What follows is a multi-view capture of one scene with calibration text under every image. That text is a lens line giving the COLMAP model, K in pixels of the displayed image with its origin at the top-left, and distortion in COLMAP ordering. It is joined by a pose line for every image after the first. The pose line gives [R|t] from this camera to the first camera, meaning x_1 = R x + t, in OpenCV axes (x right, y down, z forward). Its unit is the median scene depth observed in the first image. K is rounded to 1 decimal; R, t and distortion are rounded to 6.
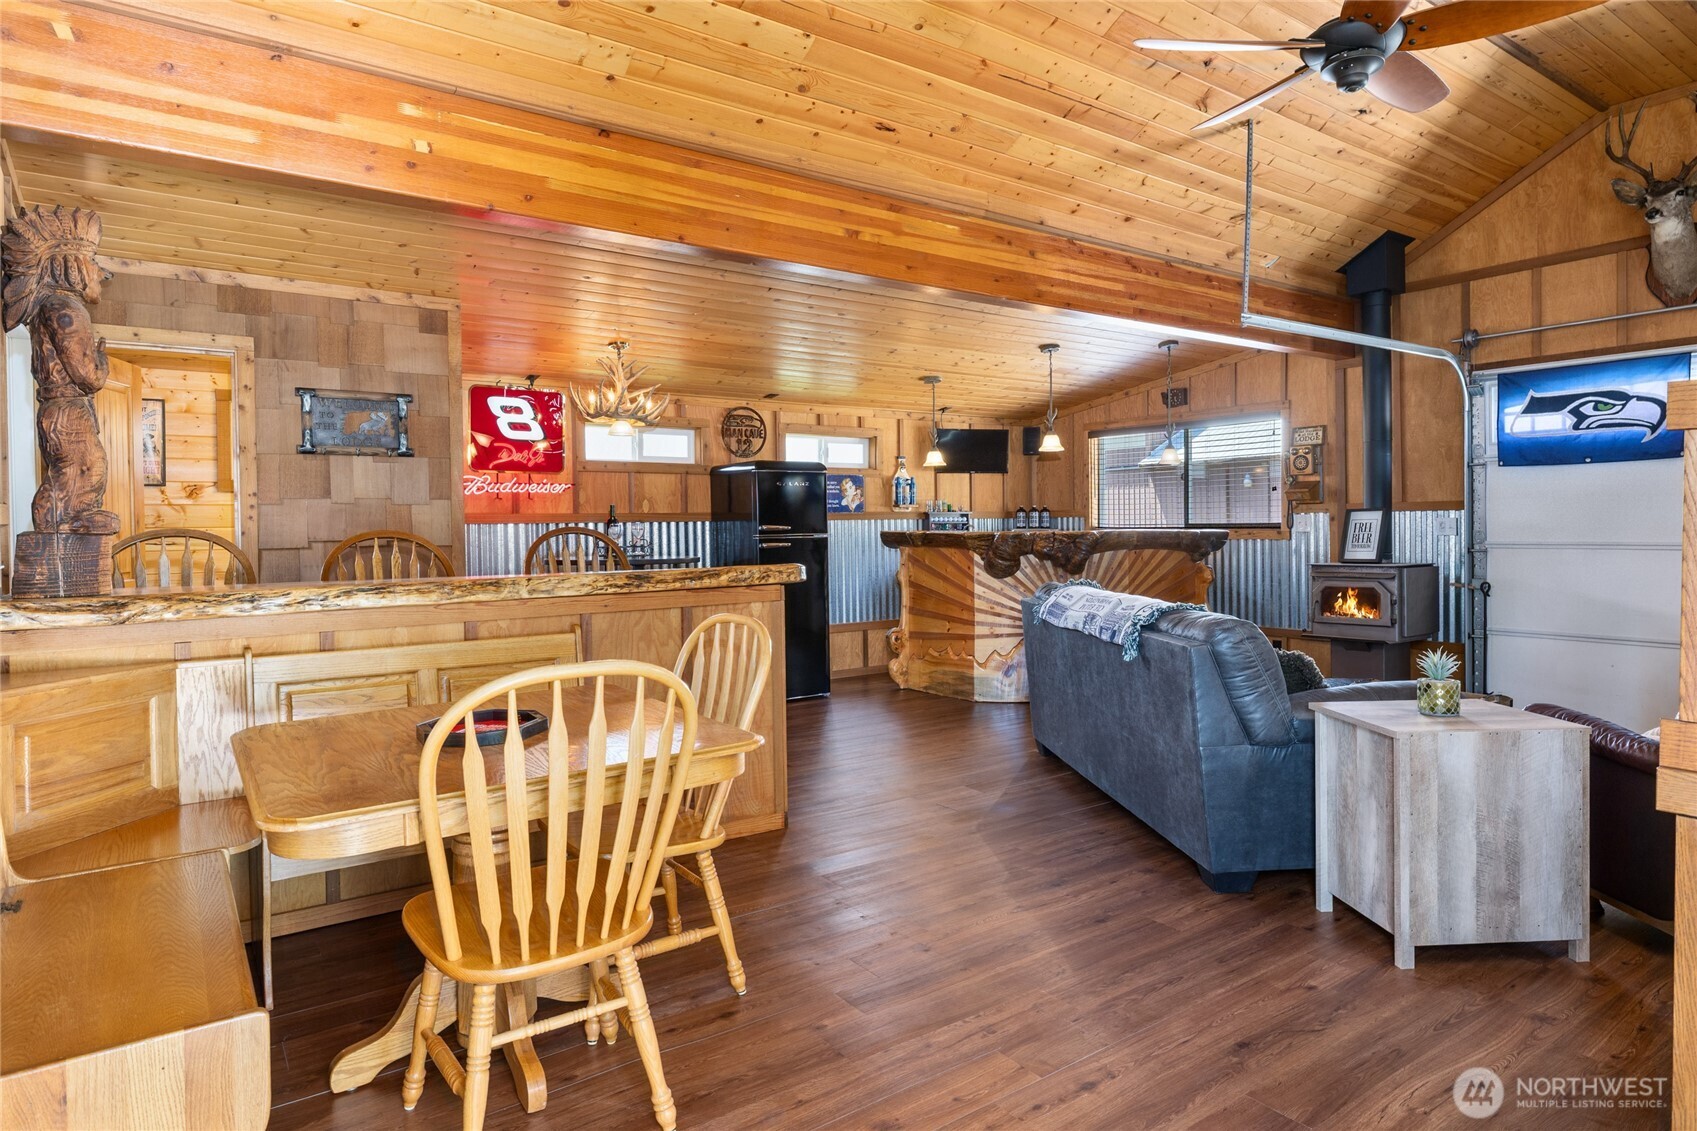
lens RADIAL K [[967.4, 0, 847.2], [0, 967.4, 532.3], [0, 0, 1]] dist [-0.001875, -0.000498]
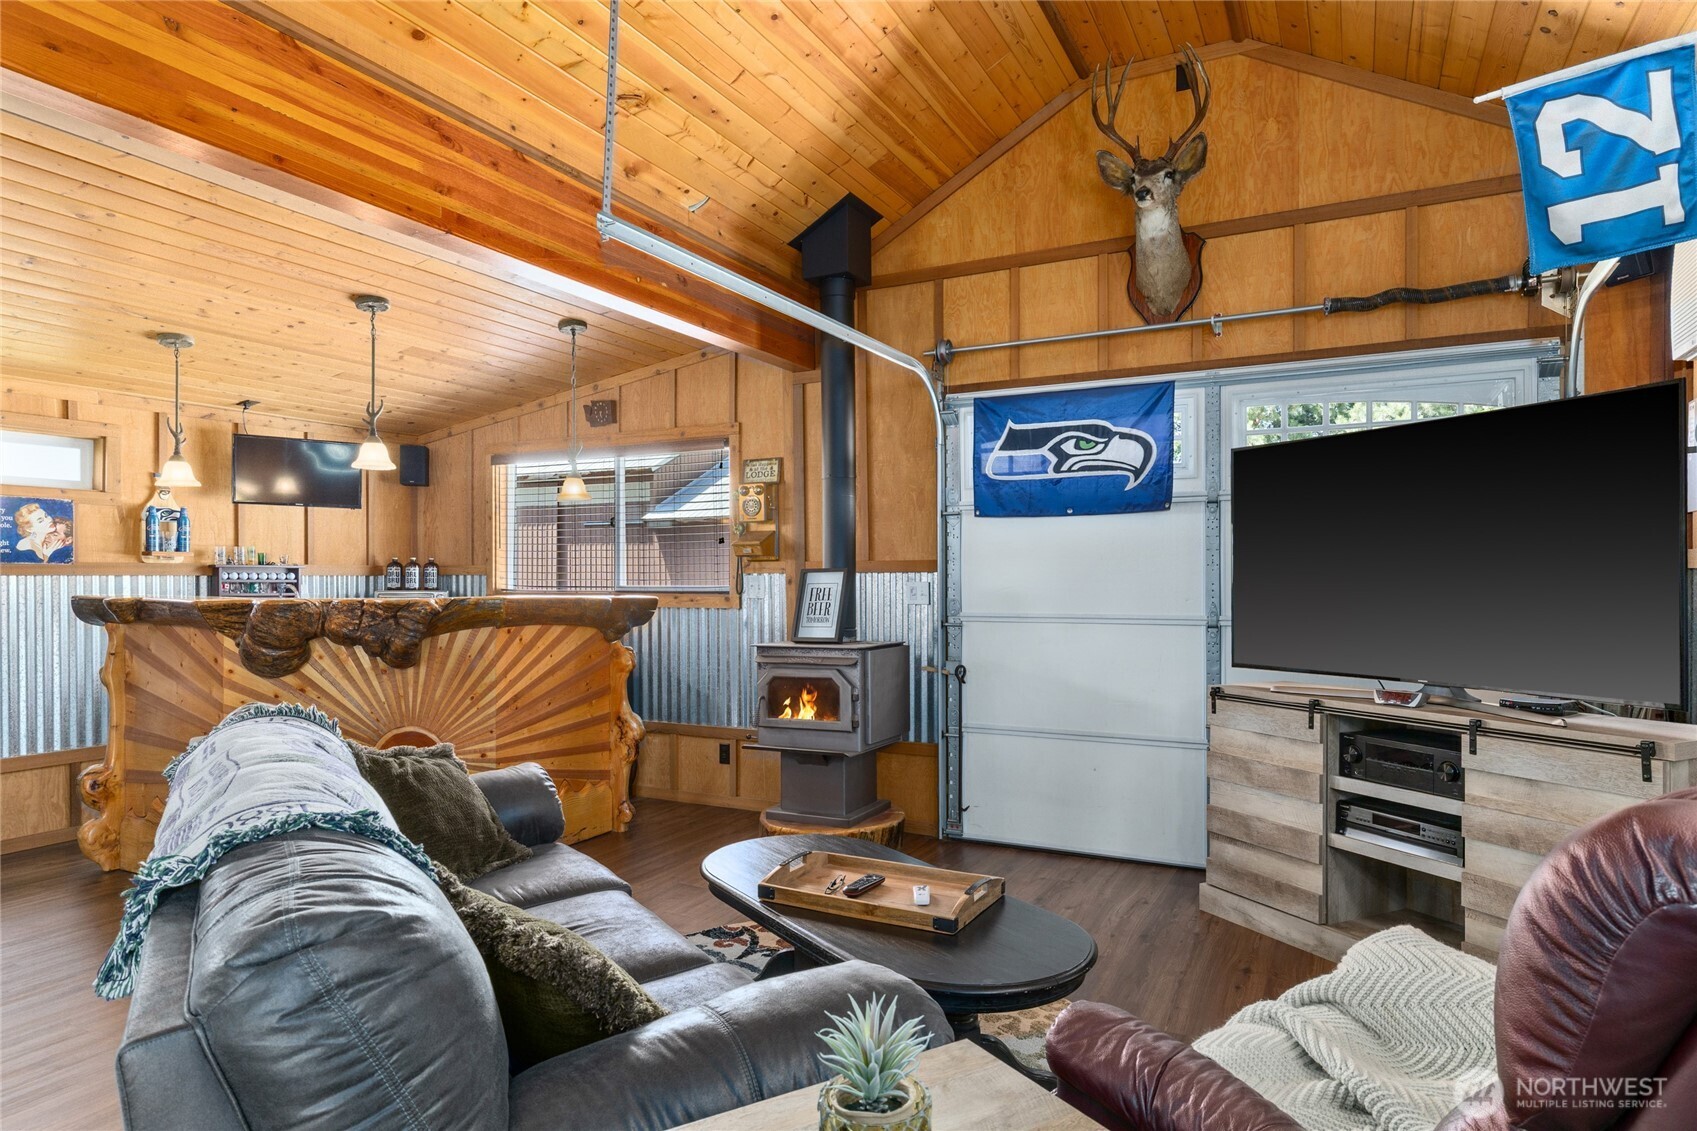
lens RADIAL K [[967.4, 0, 847.2], [0, 967.4, 532.3], [0, 0, 1]] dist [-0.001875, -0.000498]
pose [[0.889015, 0.031589, 0.456788, 0.217951], [-0.004685, 0.998193, -0.059911, -0.008162], [-0.457855, 0.051122, 0.887556, 0.341699]]
